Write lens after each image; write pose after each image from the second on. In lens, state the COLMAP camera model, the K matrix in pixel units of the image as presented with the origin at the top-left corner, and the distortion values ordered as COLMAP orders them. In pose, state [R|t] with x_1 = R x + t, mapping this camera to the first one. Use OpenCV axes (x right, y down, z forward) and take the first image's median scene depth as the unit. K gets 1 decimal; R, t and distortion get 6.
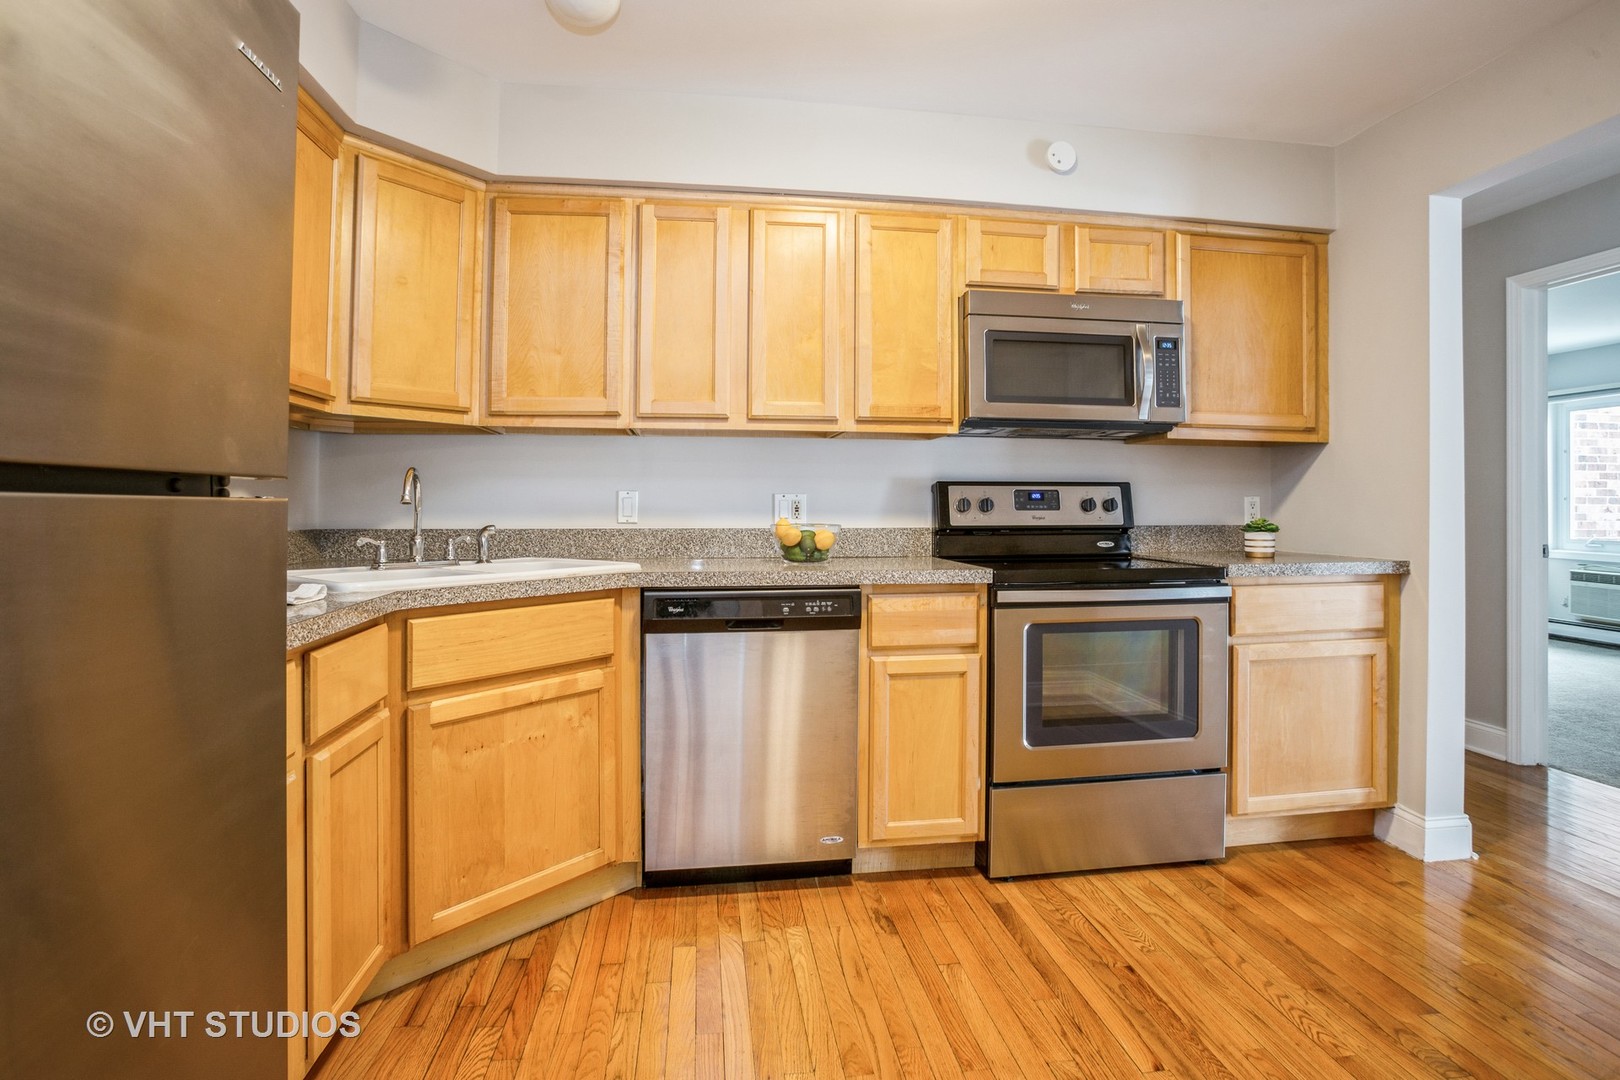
lens RADIAL K [[805.0, 0, 813.1], [0, 805.0, 505.8], [0, 0, 1]] dist [-0.089837, 0.048798]
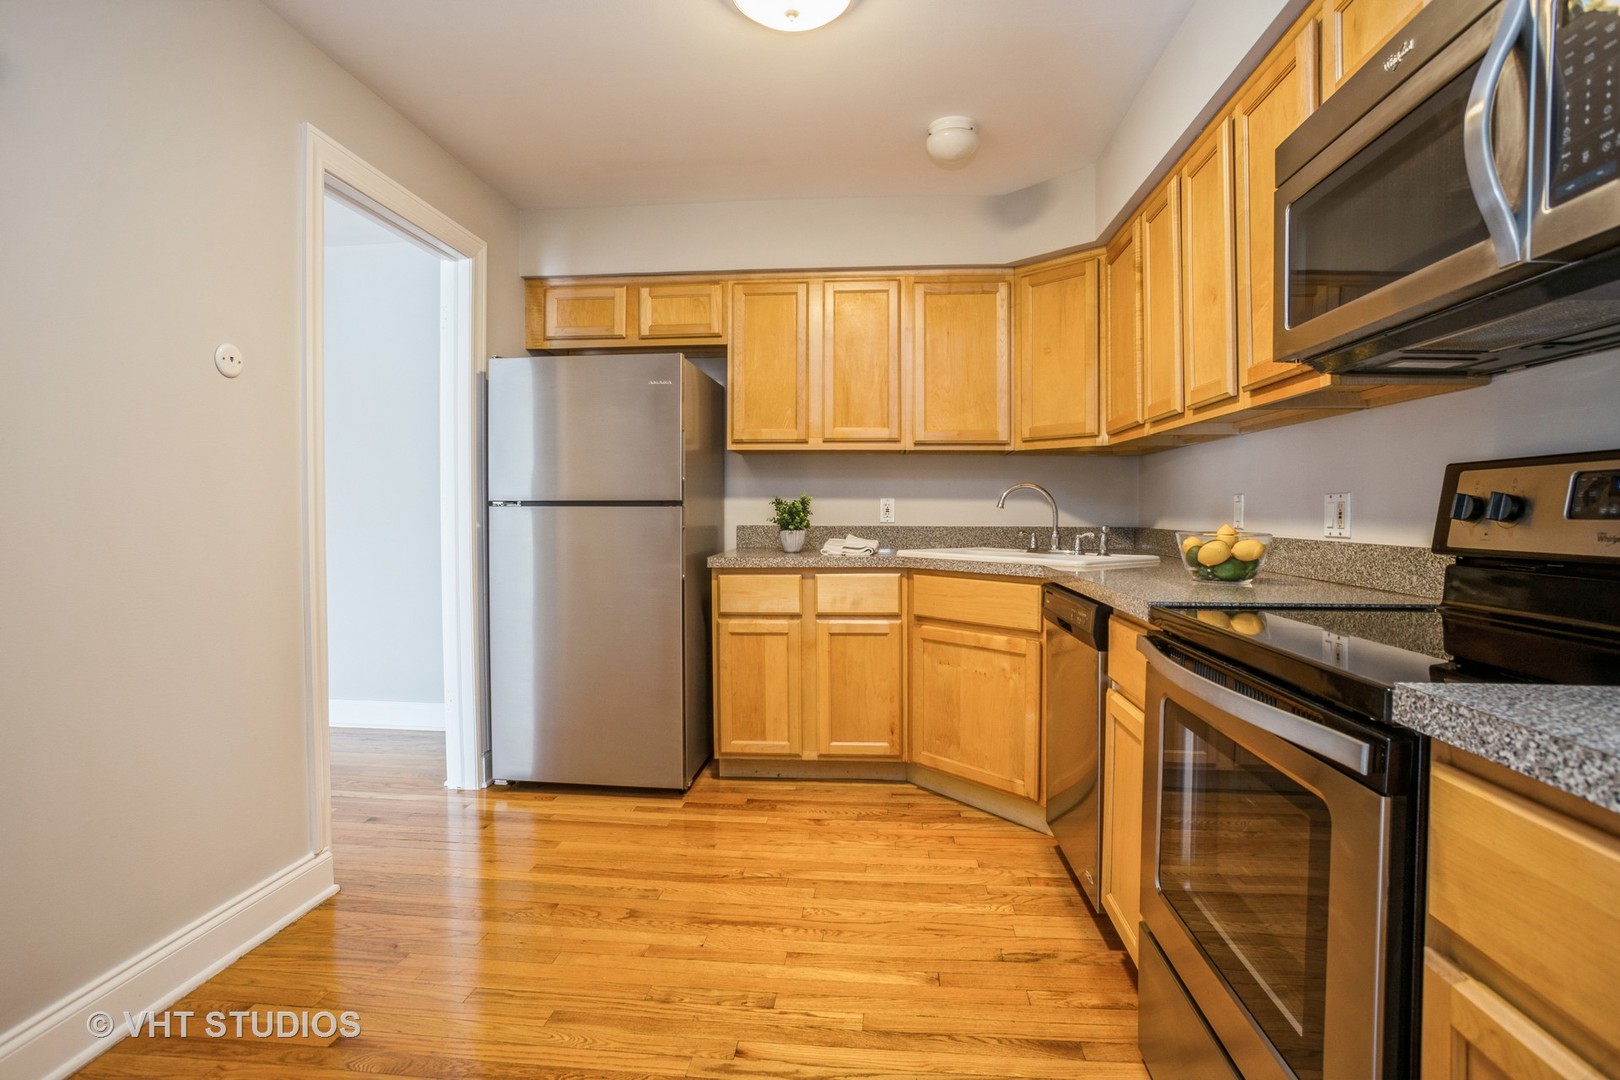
lens RADIAL K [[793.4, 0, 816.9], [0, 793.4, 528.9], [0, 0, 1]] dist [-0.049864, 0.001142]
pose [[-0.215360, 0.024547, -0.976226, 0.896004], [0.003091, 0.999696, 0.024455, -0.001039], [0.976530, 0.002249, -0.215371, 0.831535]]
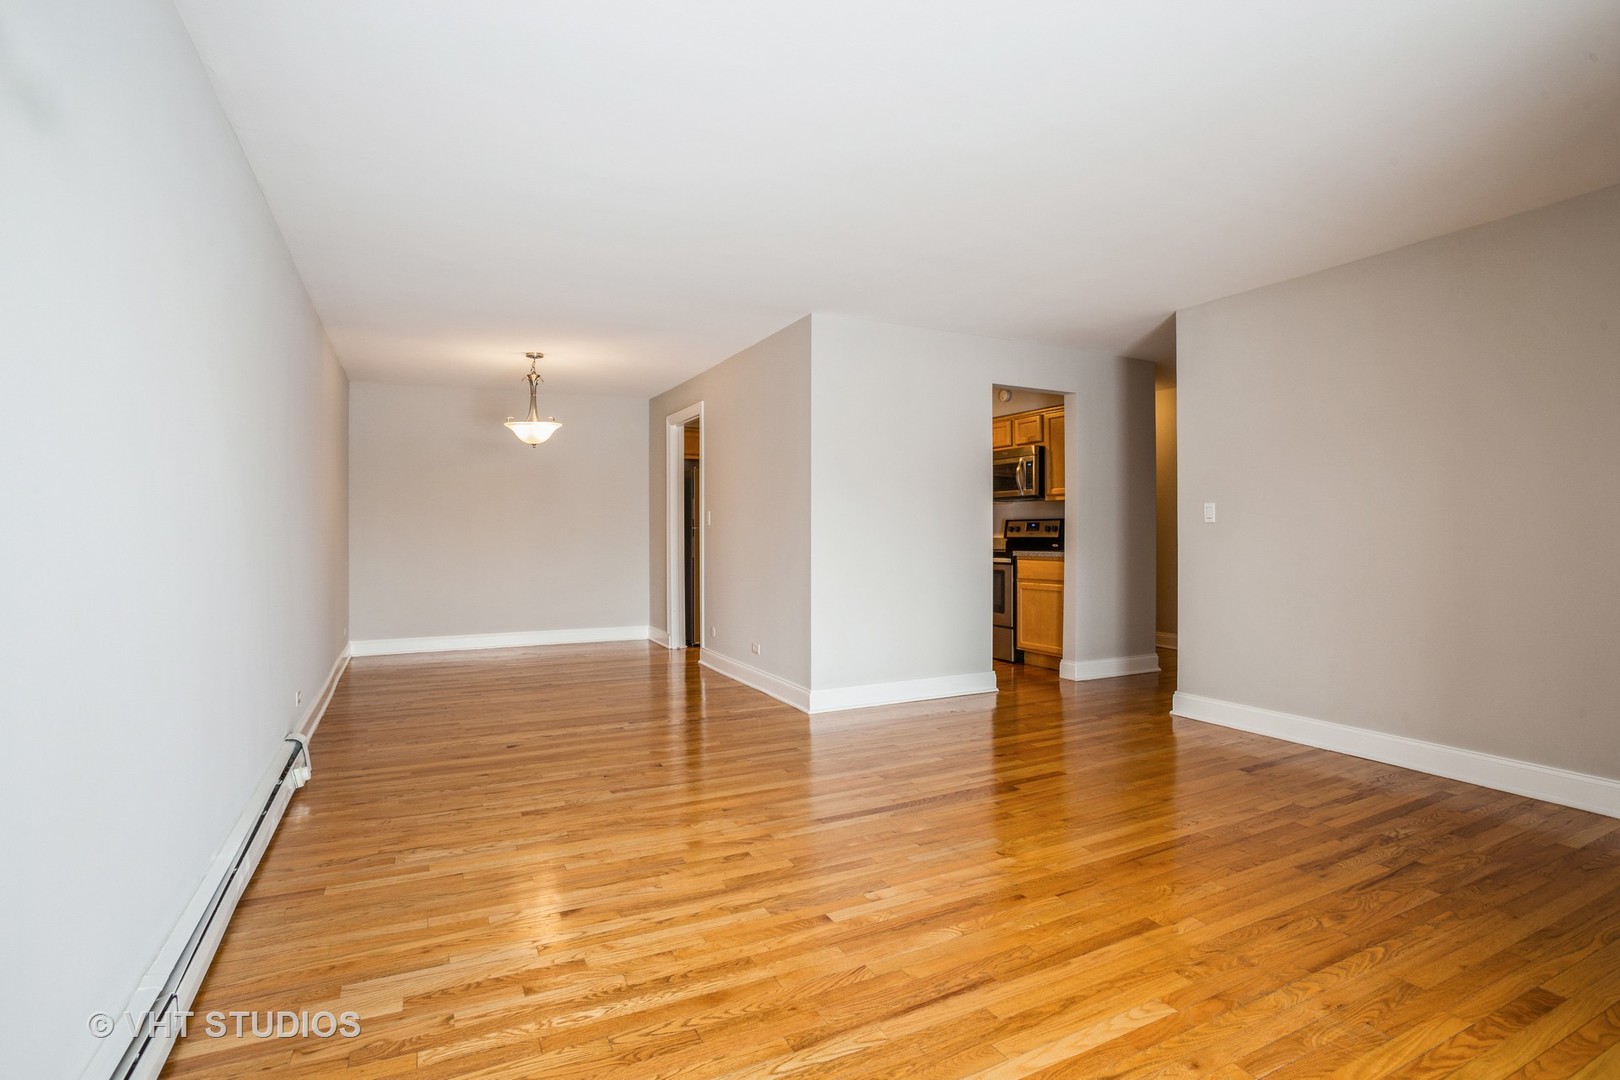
lens RADIAL K [[793.4, 0, 816.9], [0, 793.4, 528.9], [0, 0, 1]] dist [-0.049864, 0.001142]
pose [[0.325703, -0.002253, -0.945469, 2.874939], [0.004885, 0.999988, -0.000700, -0.002882], [0.945459, -0.004391, 0.325710, -0.515943]]
